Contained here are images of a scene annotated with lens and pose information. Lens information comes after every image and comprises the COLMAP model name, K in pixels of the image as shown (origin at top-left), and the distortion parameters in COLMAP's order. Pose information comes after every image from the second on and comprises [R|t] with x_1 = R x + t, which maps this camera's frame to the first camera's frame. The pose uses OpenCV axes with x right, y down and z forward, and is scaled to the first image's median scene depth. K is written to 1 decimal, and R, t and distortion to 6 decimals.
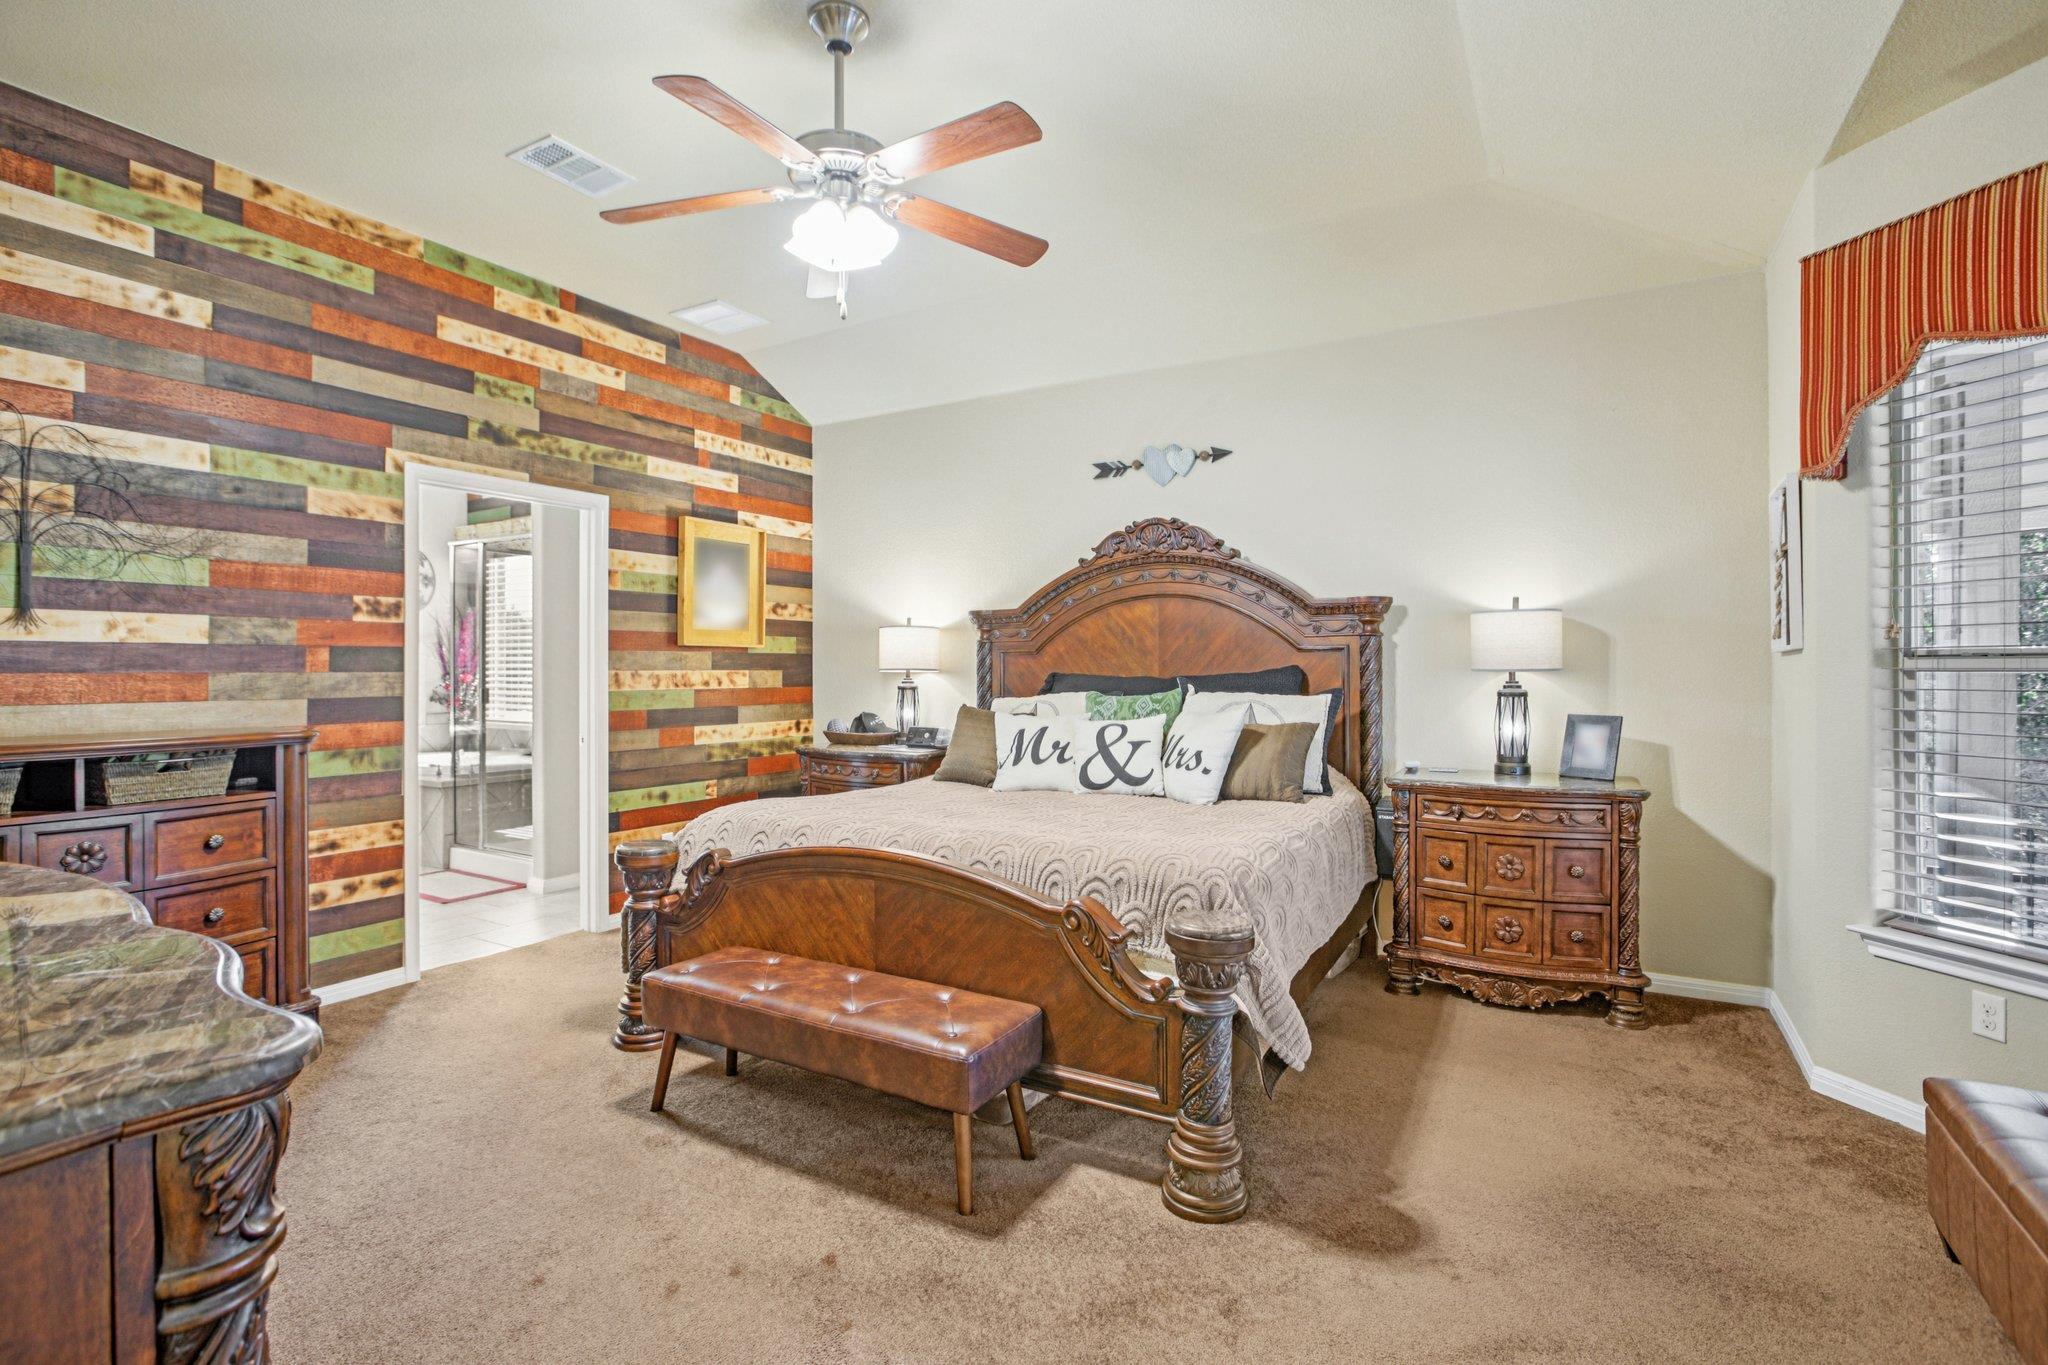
lens RADIAL K [[965.2, 0, 1019.0], [0, 965.2, 680.6], [0, 0, 1]] dist [-0.043213, 0.022066]
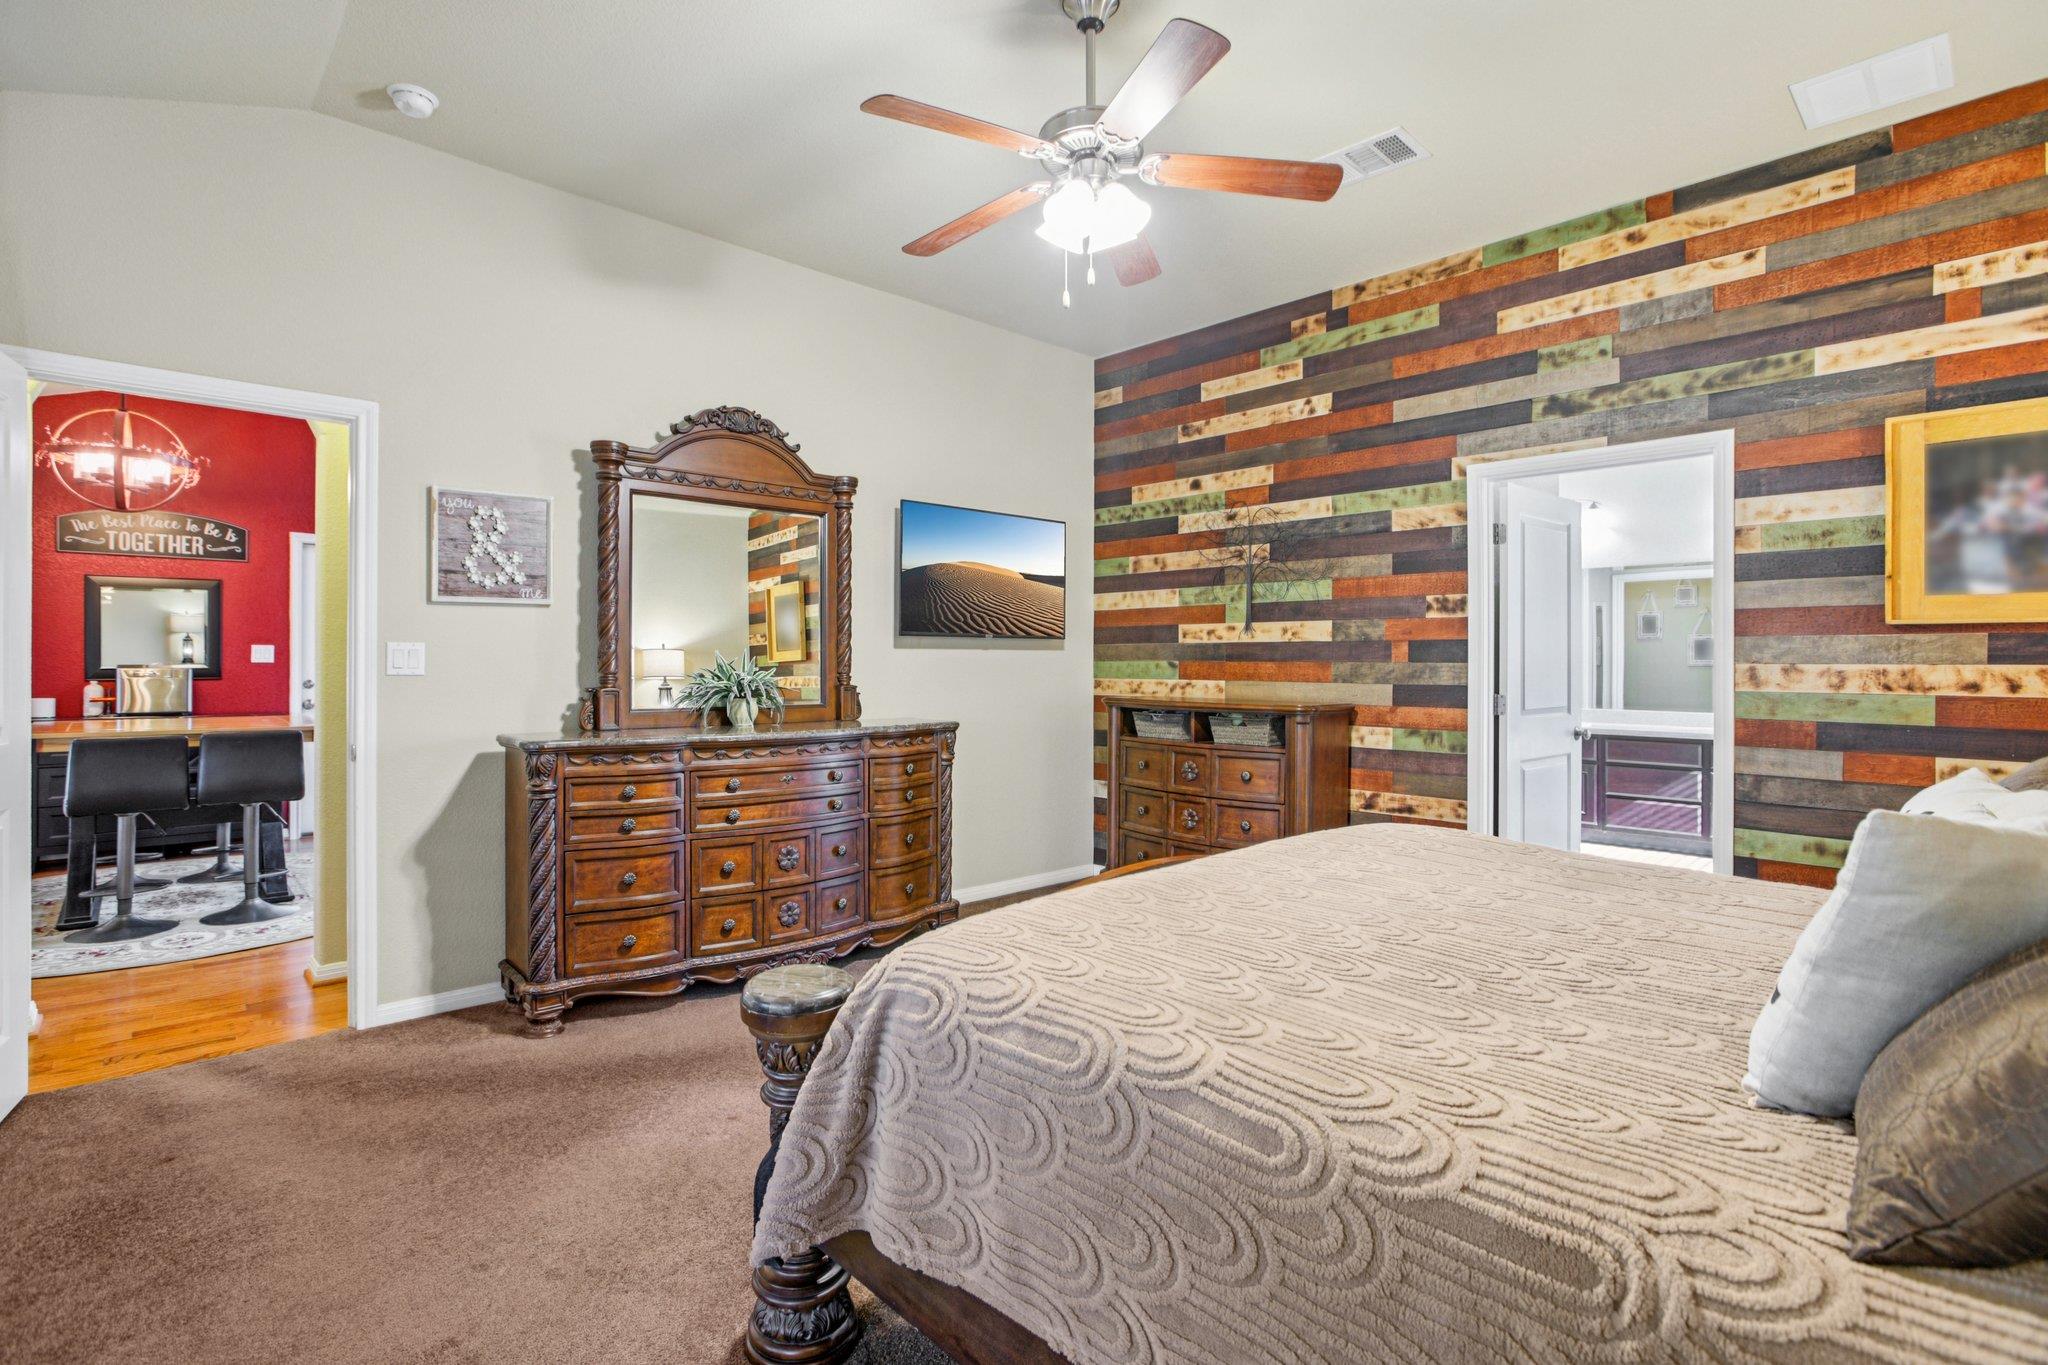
lens RADIAL K [[965.2, 0, 1019.0], [0, 965.2, 680.6], [0, 0, 1]] dist [-0.043213, 0.022066]
pose [[-0.276760, 0.015729, -0.960810, 0.538116], [-0.019976, 0.999556, 0.022118, -0.002917], [0.960731, 0.025315, -0.276323, 0.834838]]
